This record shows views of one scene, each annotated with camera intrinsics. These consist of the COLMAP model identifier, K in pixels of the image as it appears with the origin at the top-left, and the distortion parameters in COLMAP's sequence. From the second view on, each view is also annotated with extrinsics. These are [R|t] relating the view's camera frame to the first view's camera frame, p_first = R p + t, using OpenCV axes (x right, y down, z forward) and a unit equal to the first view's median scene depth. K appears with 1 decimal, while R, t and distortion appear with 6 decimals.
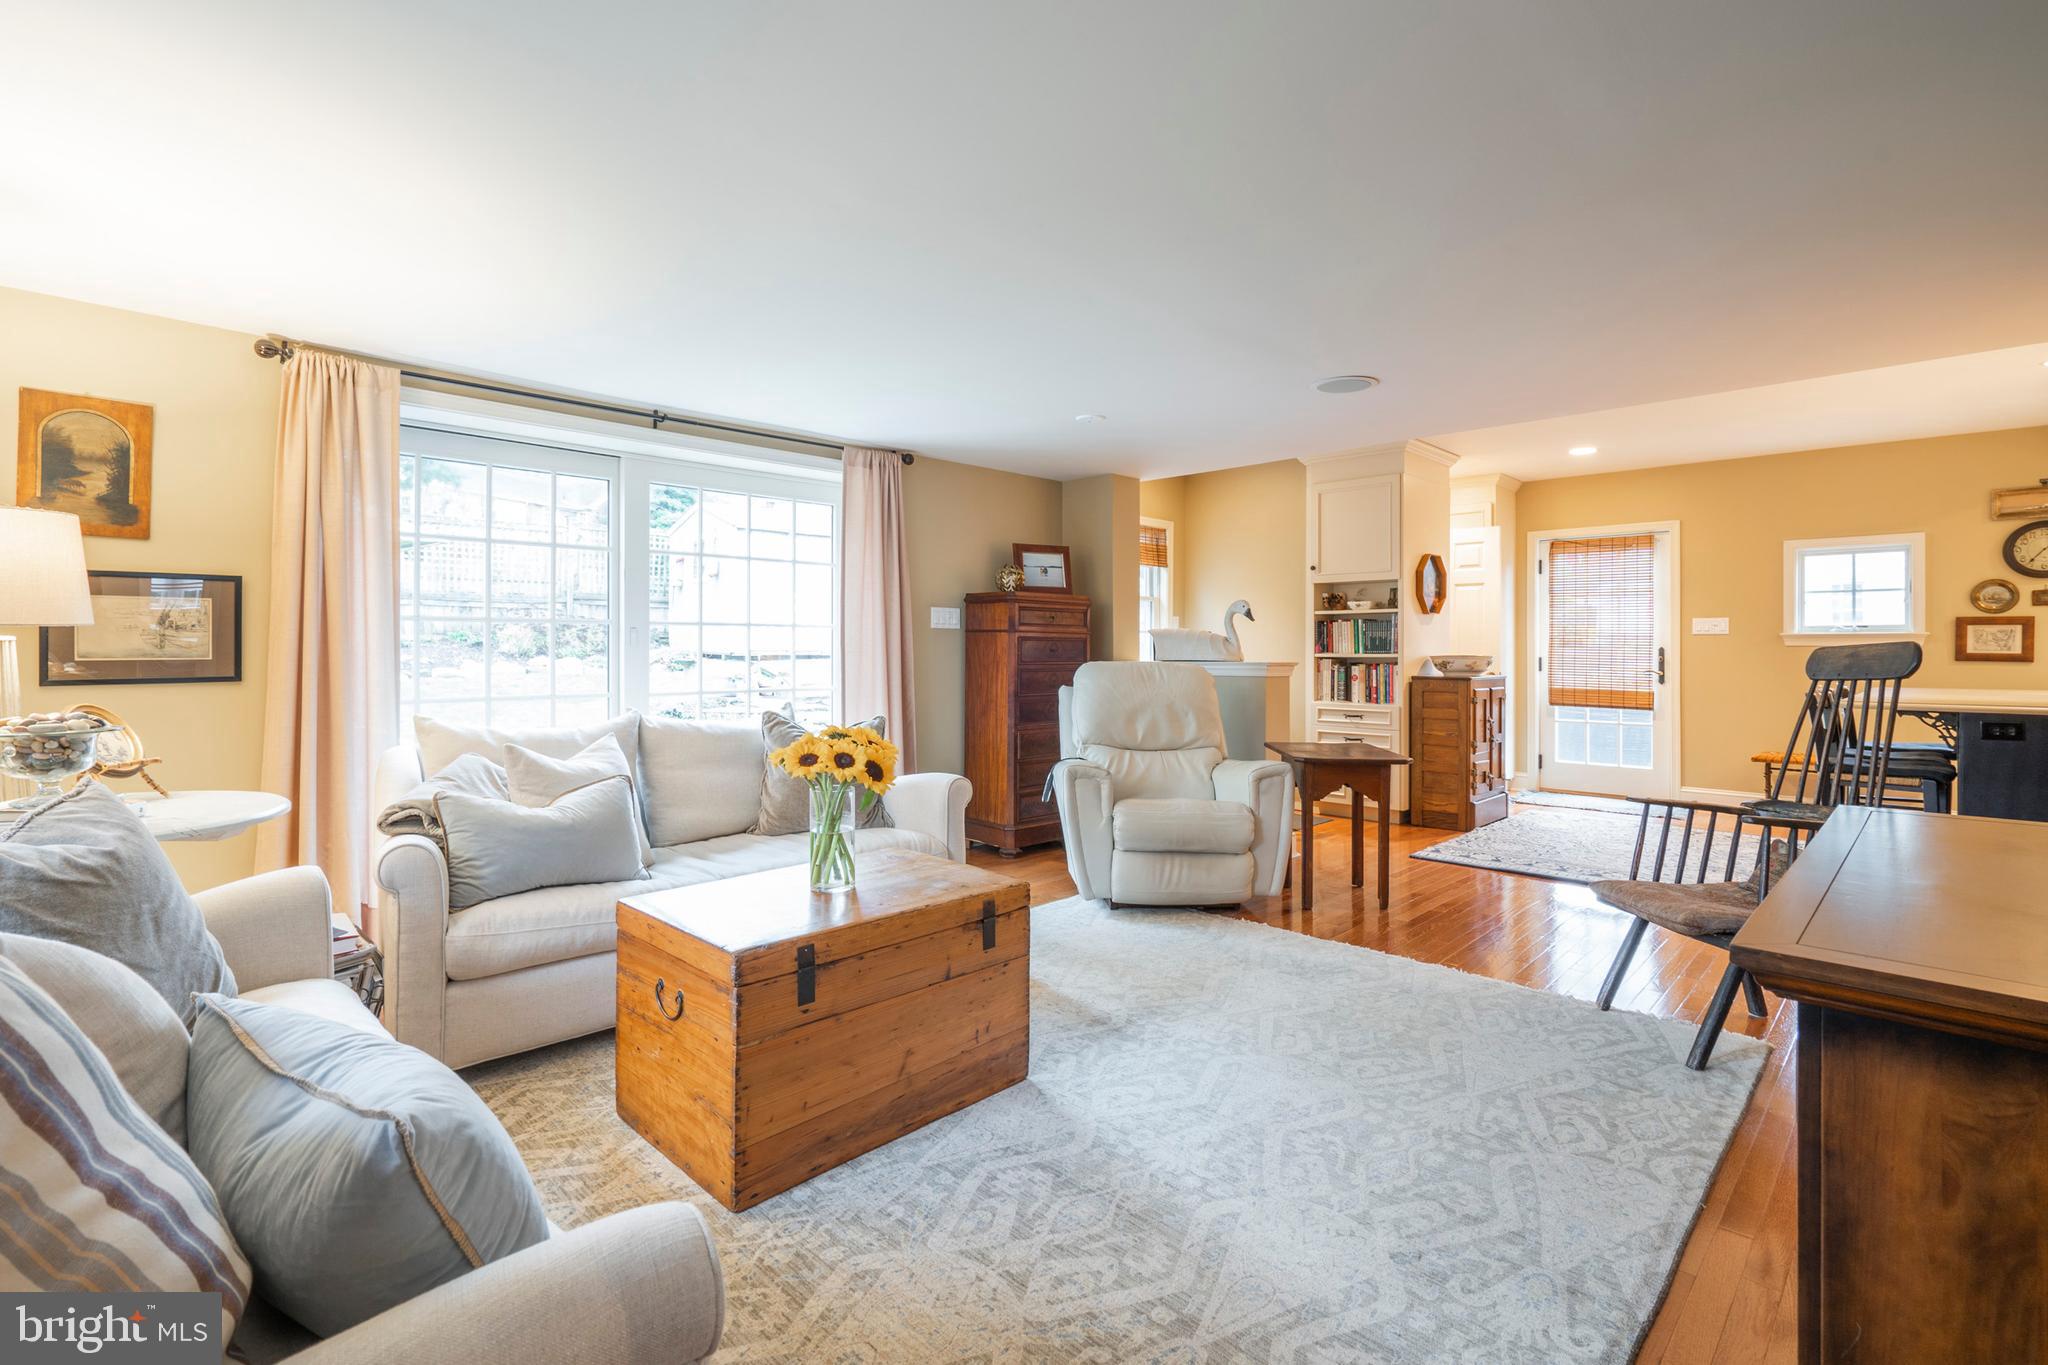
lens RADIAL K [[934.4, 0, 1029.3], [0, 934.4, 643.5], [0, 0, 1]] dist [-0.005725, 0.000970]
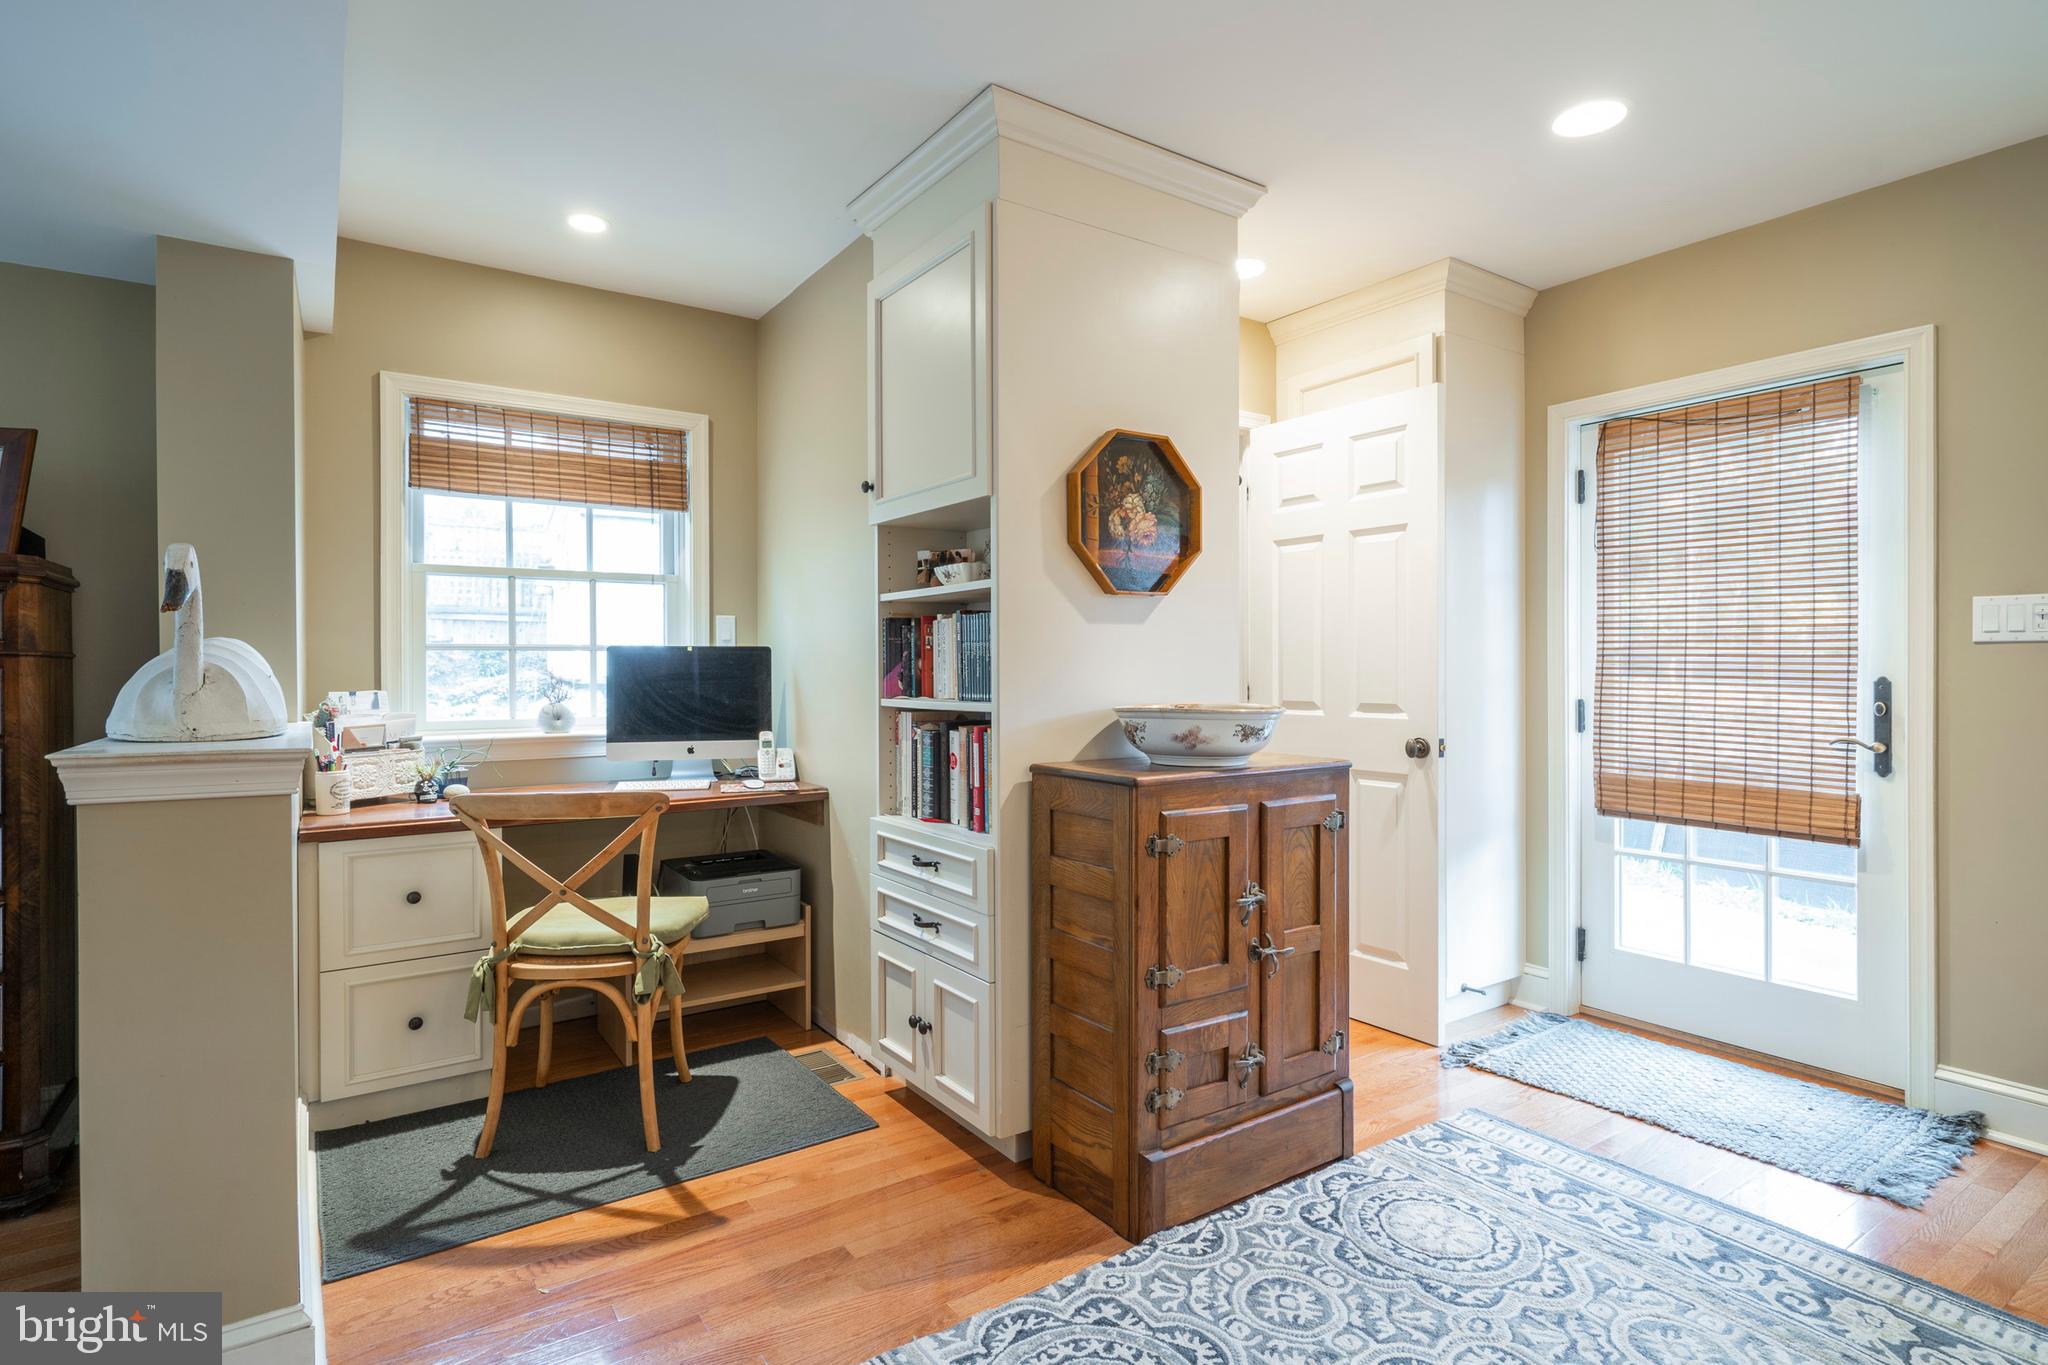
lens RADIAL K [[1040.3, 0, 1022.6], [0, 1040.3, 672.8], [0, 0, 1]] dist [0.003379, -0.000111]
pose [[0.982463, -0.005653, -0.186373, 0.417378], [0.006996, 0.999954, 0.006549, -0.002793], [0.186328, -0.007738, 0.982457, 0.525324]]
